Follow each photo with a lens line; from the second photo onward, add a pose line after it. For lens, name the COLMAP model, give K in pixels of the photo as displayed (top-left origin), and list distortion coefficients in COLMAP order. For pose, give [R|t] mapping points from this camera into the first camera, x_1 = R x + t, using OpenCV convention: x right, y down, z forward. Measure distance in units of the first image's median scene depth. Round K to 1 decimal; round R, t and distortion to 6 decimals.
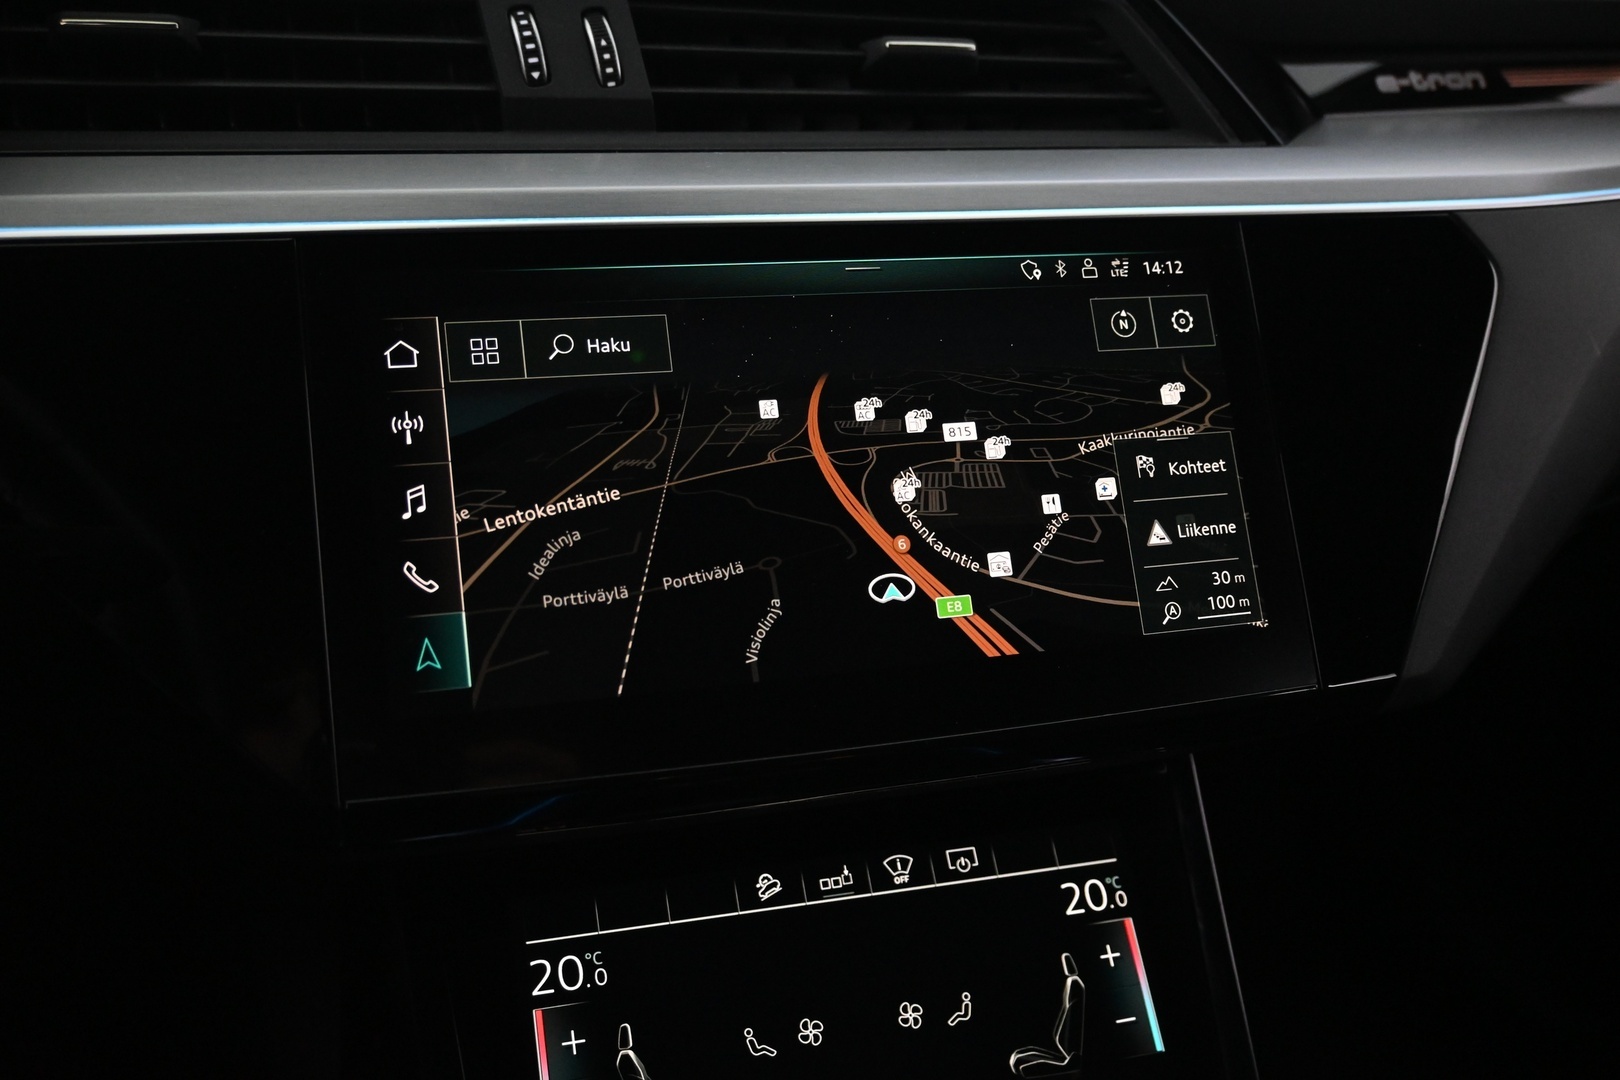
lens RADIAL K [[1540.4, 0, 812.7], [0, 1540.4, 536.5], [0, 0, 1]] dist [0.000465, 0.000000]
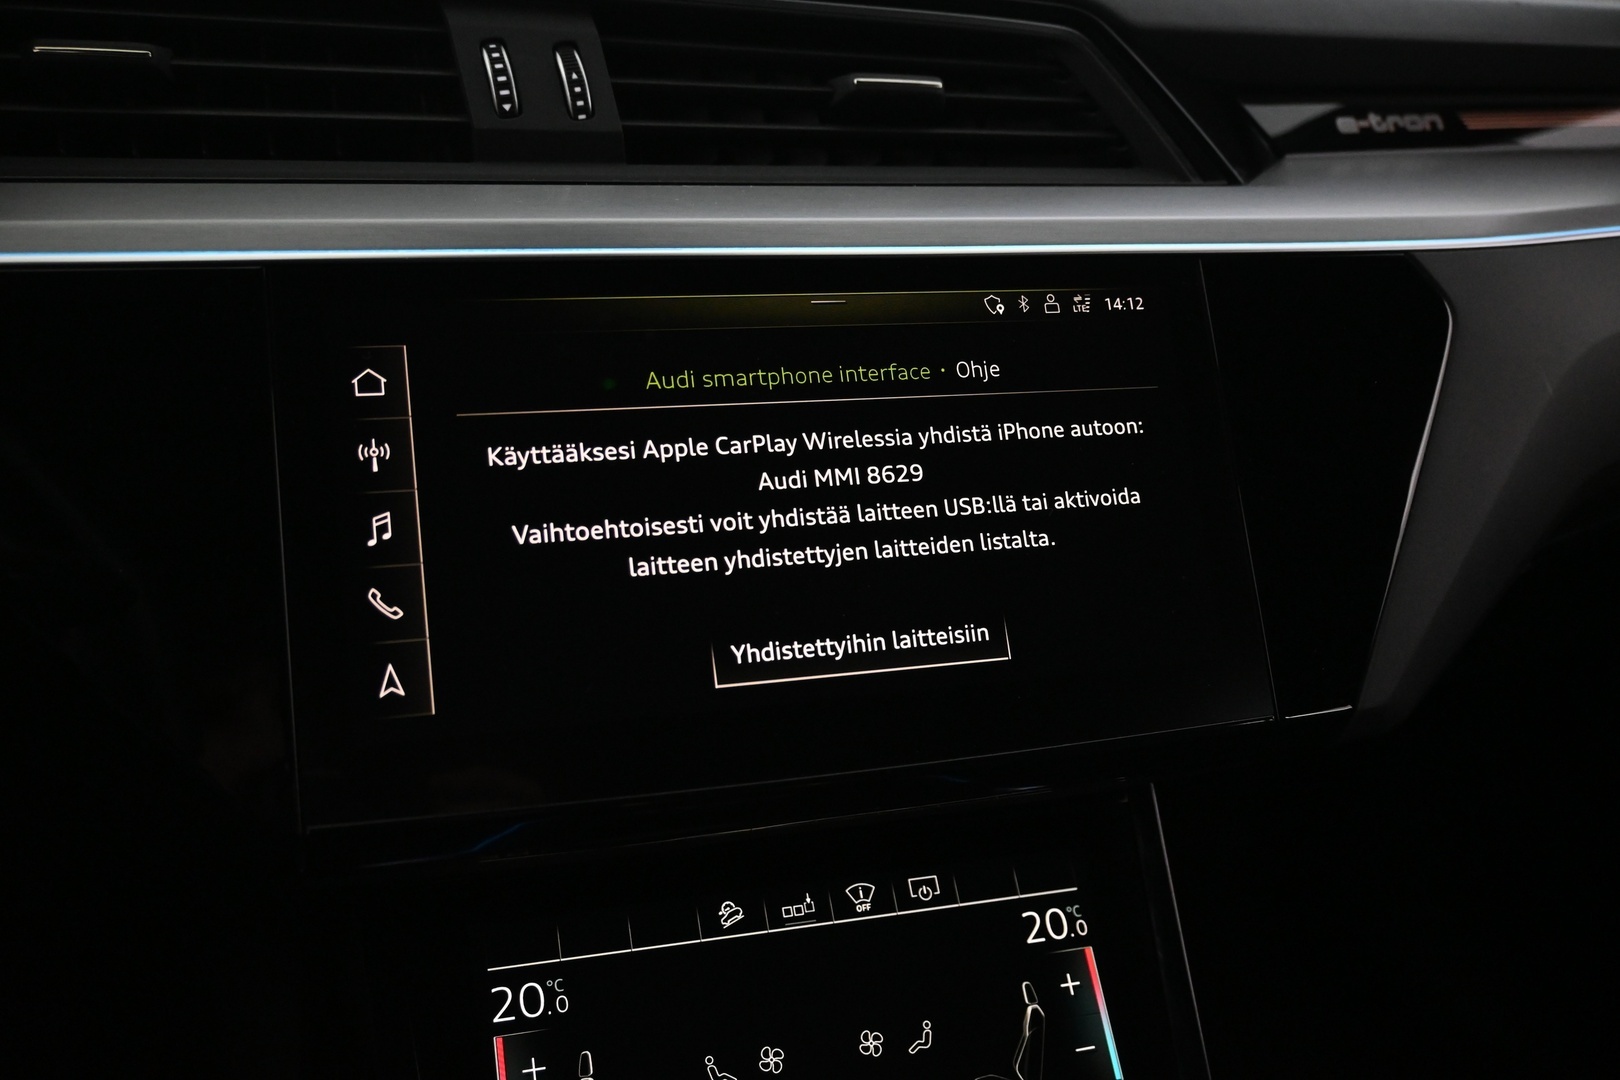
lens RADIAL K [[1540.4, 0, 813.6], [0, 1540.4, 535.9], [0, 0, 1]] dist [0.000465, 0.000000]
pose [[0.999819, 0.007785, 0.017370, 0.005875], [-0.007471, 0.999809, -0.018062, -0.001466], [-0.017507, 0.017929, 0.999686, -0.008953]]
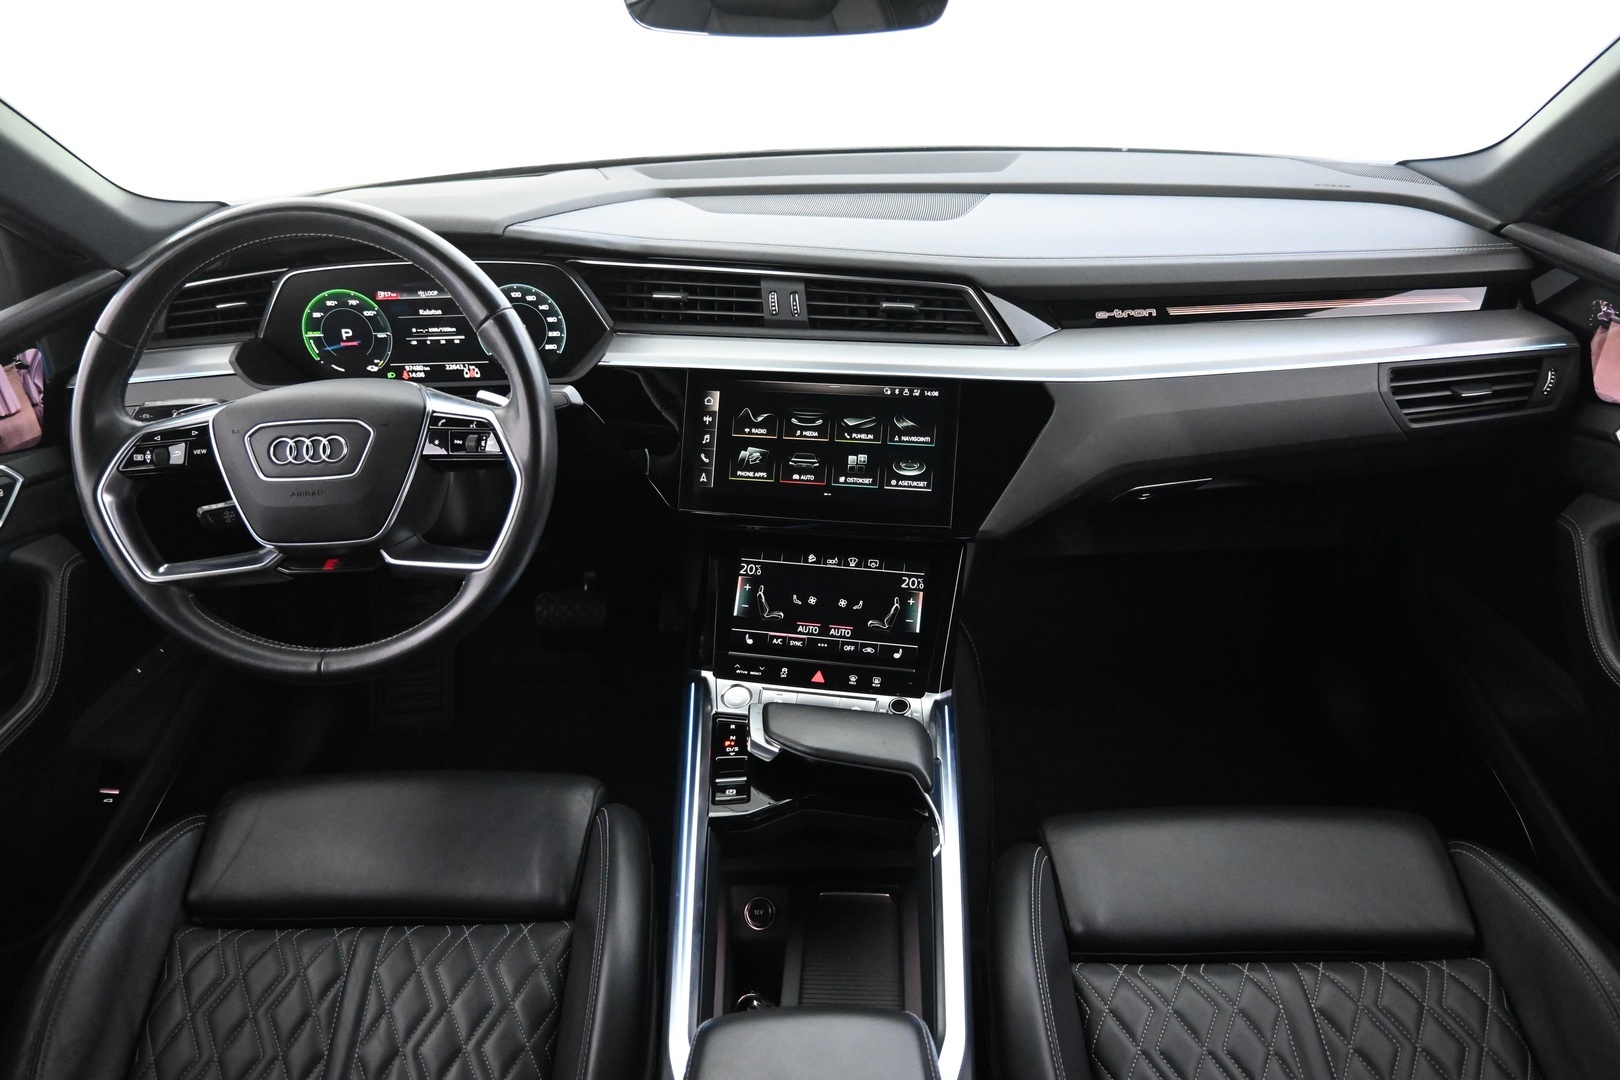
lens RADIAL K [[1119.8, 0, 812.0], [0, 1119.8, 542.8], [0, 0, 1]] dist [0.004031, -0.004133]
pose [[0.882226, 0.182545, -0.433999, 1.041642], [-0.113272, 0.976998, 0.180679, -0.253926], [0.456998, -0.110239, 0.882610, -1.180629]]
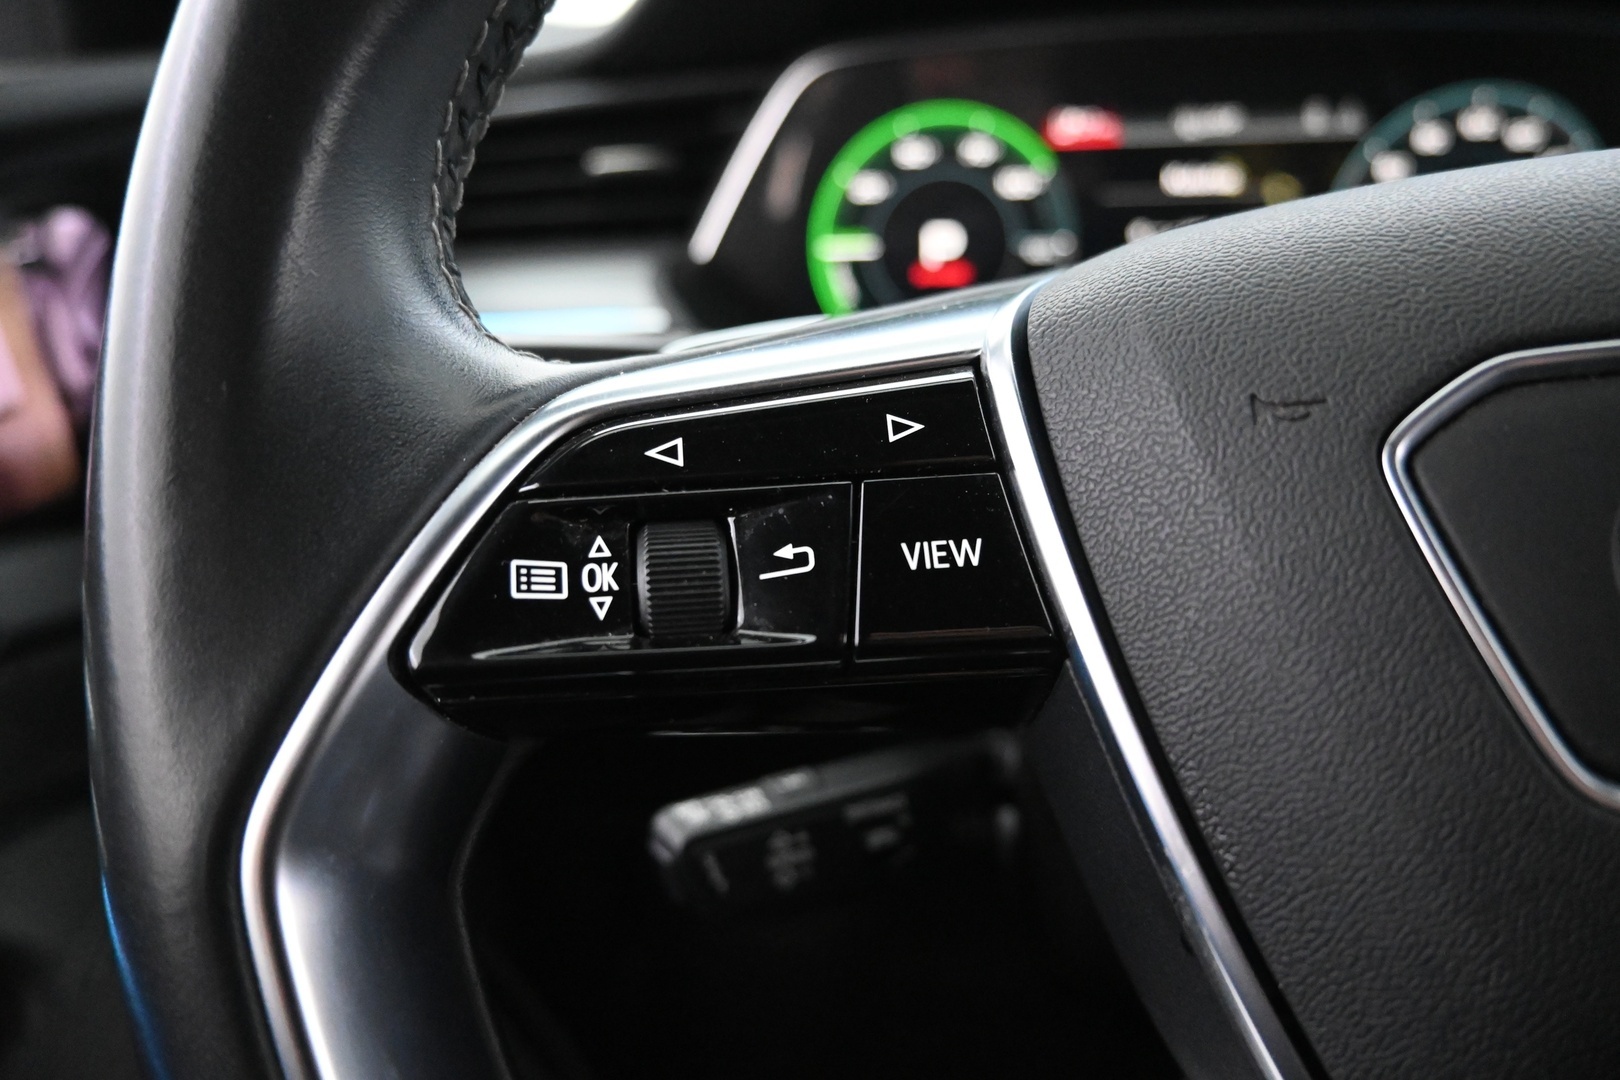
lens RADIAL K [[1119.8, 0, 812.0], [0, 1119.8, 524.0], [0, 0, 1]] dist [0.004031, -0.004133]
pose [[0.834160, 0.144437, -0.532274, -0.635941], [-0.129863, 0.989401, 0.064965, 0.036363], [0.536016, 0.014931, 0.844076, -0.192473]]
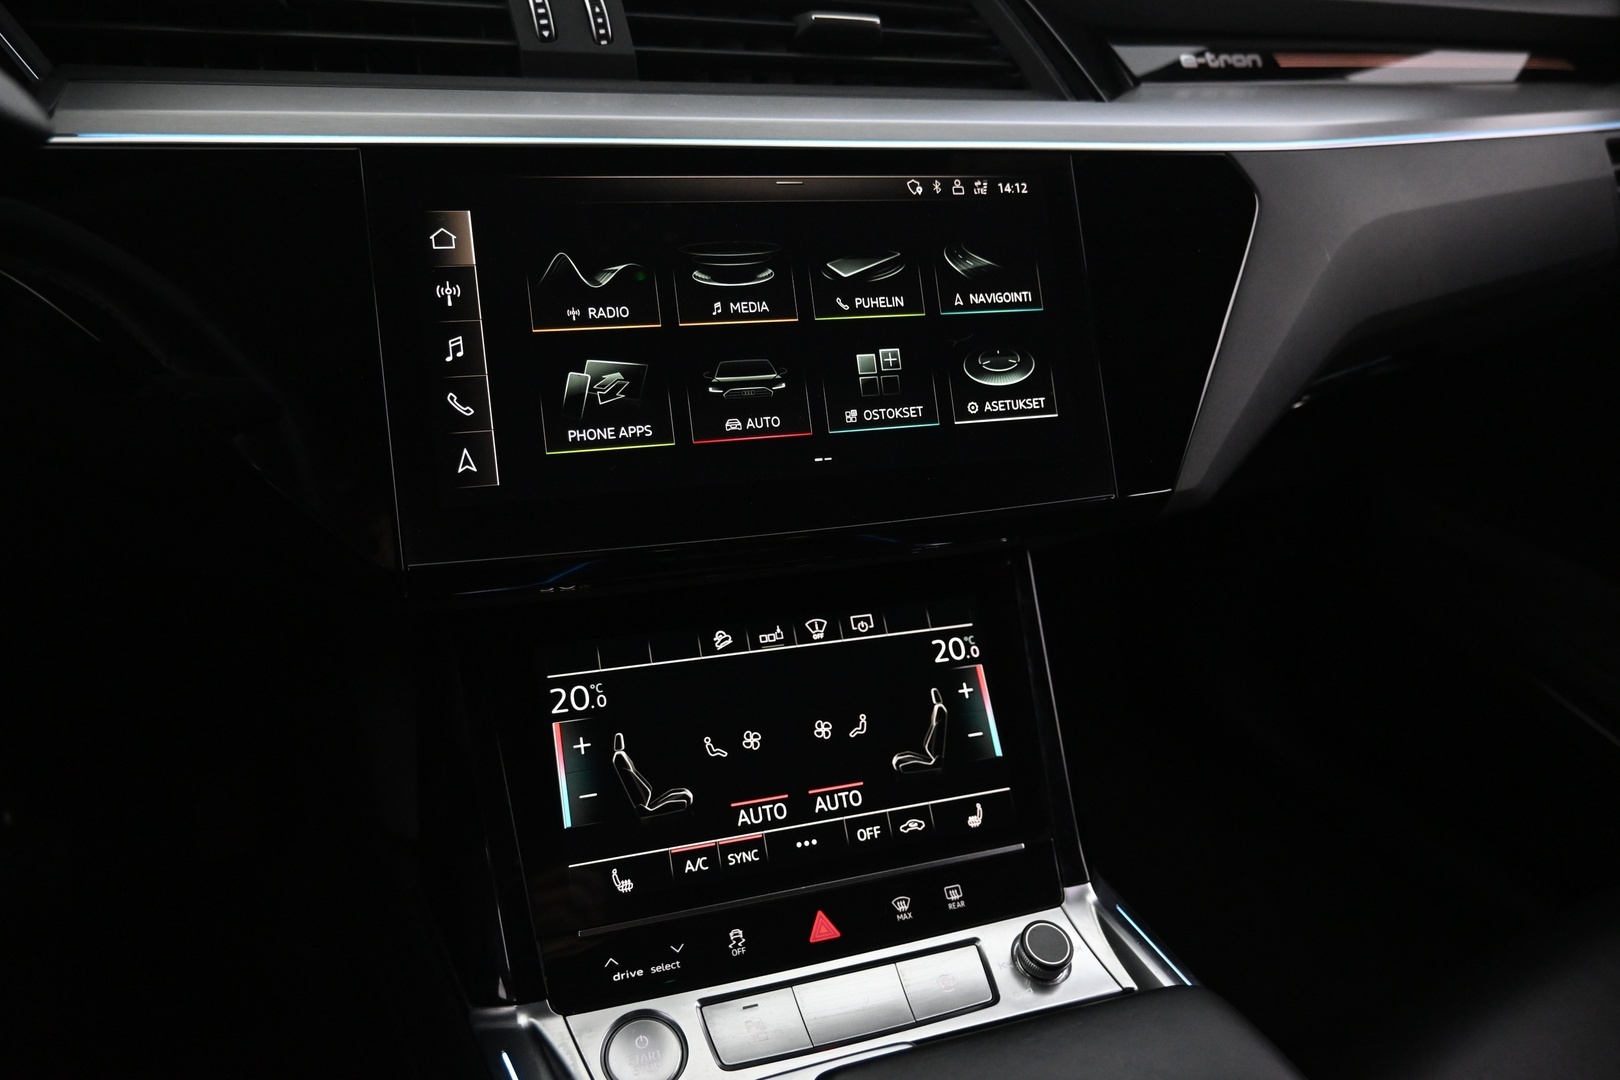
lens RADIAL K [[1119.8, 0, 813.1], [0, 1119.8, 538.4], [0, 0, 1]] dist [0.004031, -0.004133]
pose [[0.999599, 0.005181, 0.027836, 0.024778], [-0.007795, 0.995481, 0.094635, 0.038742], [-0.027220, -0.094814, 0.995123, -0.005925]]
